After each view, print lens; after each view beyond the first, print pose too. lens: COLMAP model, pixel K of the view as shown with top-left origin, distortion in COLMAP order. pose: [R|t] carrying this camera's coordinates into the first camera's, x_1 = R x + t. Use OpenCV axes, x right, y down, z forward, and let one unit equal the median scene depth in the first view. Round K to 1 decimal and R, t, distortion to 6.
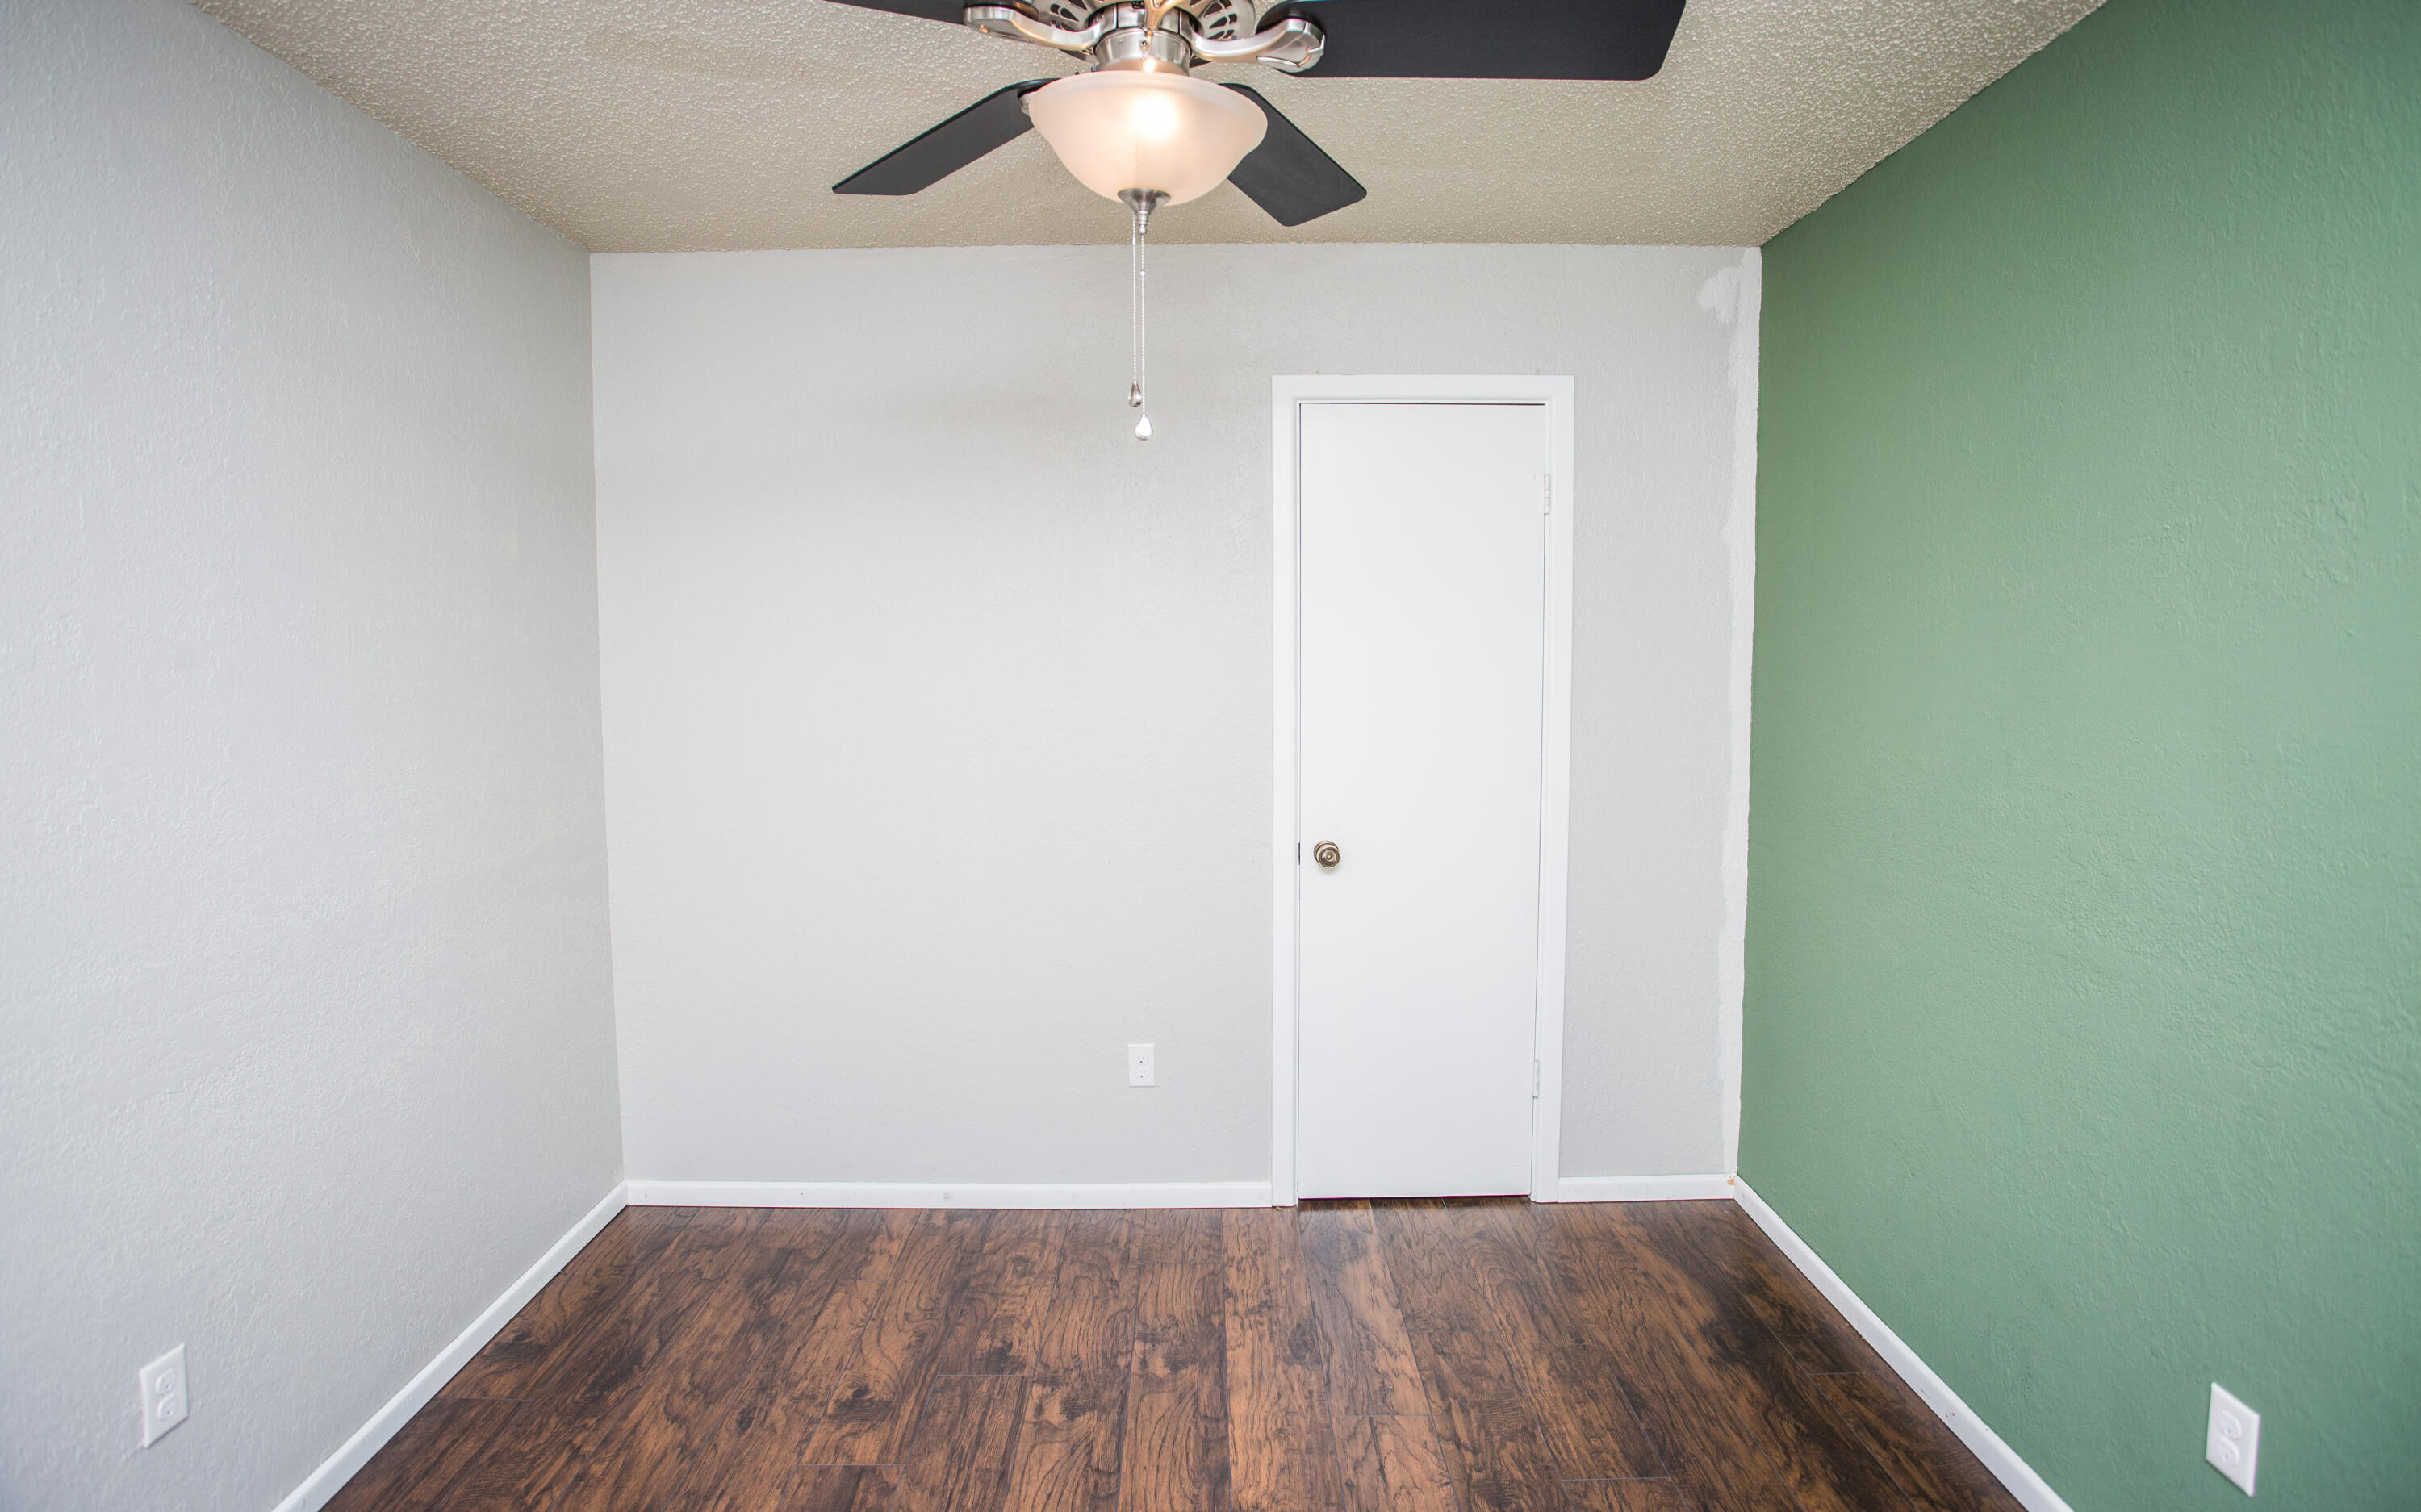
lens RADIAL K [[1163.6, 0, 1210.5], [0, 1163.6, 756.0], [0, 0, 1]] dist [-0.075664, 0.034435]
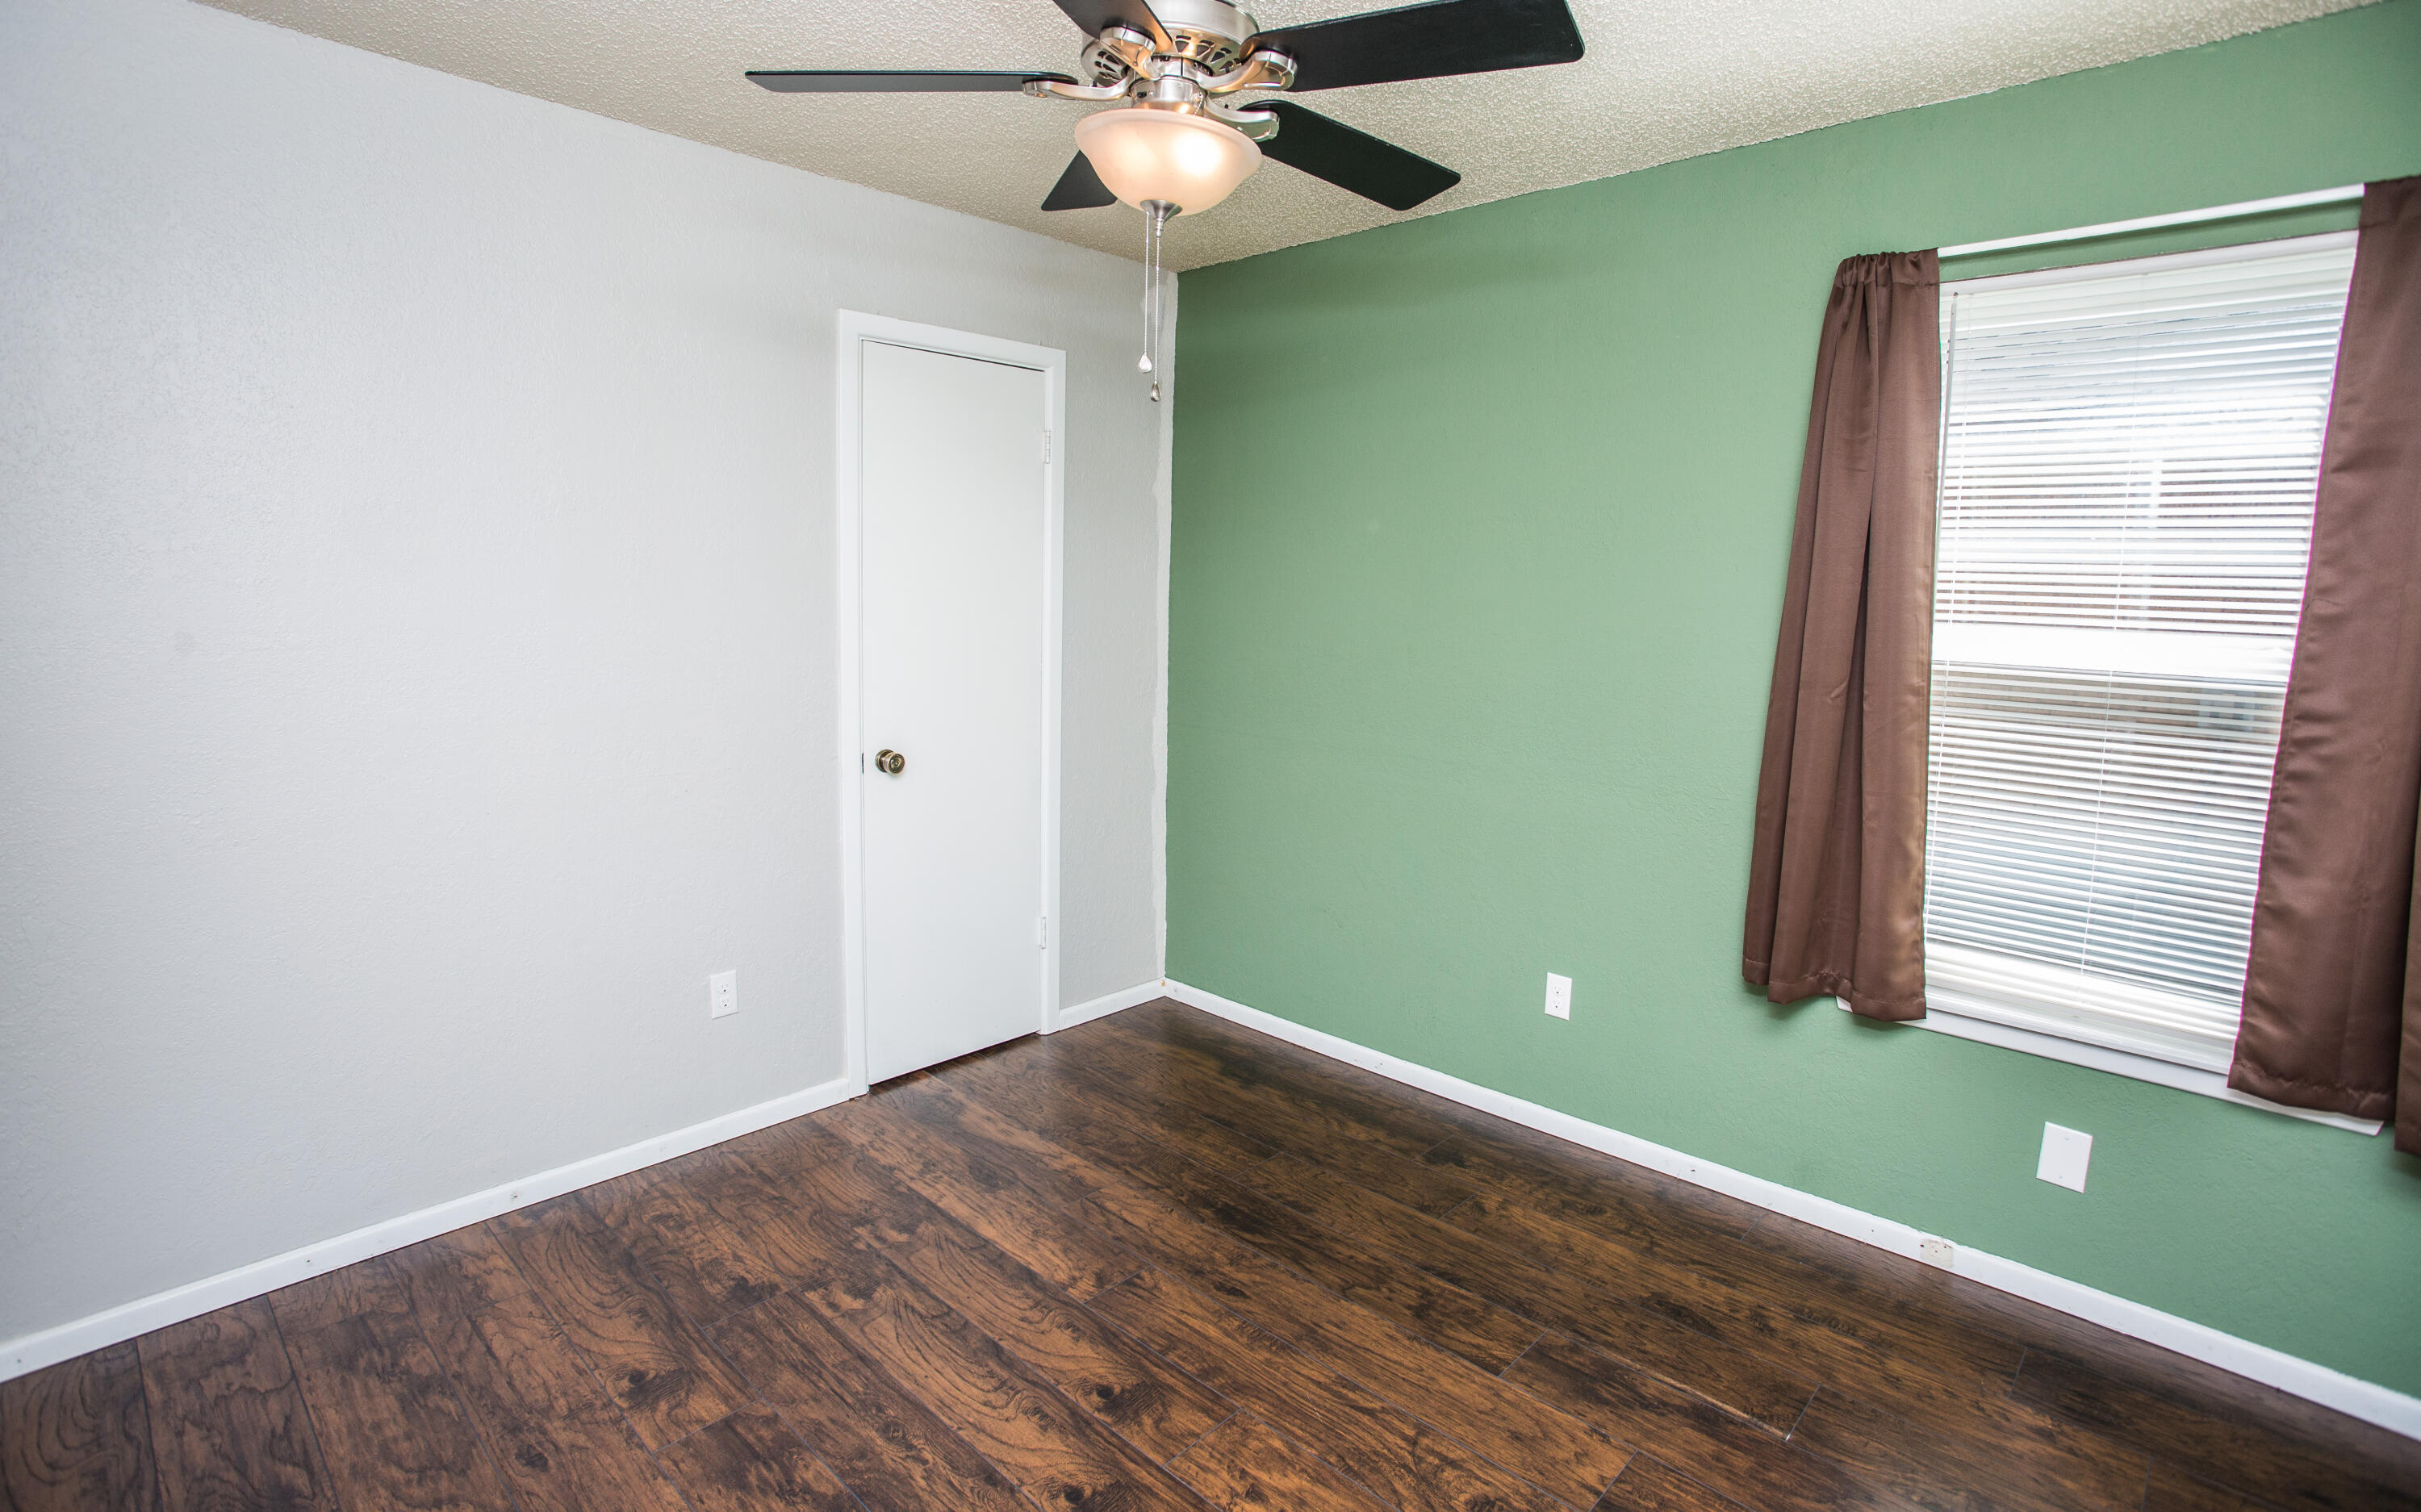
lens RADIAL K [[1163.6, 0, 1210.5], [0, 1163.6, 756.0], [0, 0, 1]] dist [-0.075664, 0.034435]
pose [[0.683506, -0.084832, 0.724999, -0.544360], [0.043376, 0.996189, 0.075670, 0.012054], [-0.728655, -0.020273, 0.684581, 0.046060]]
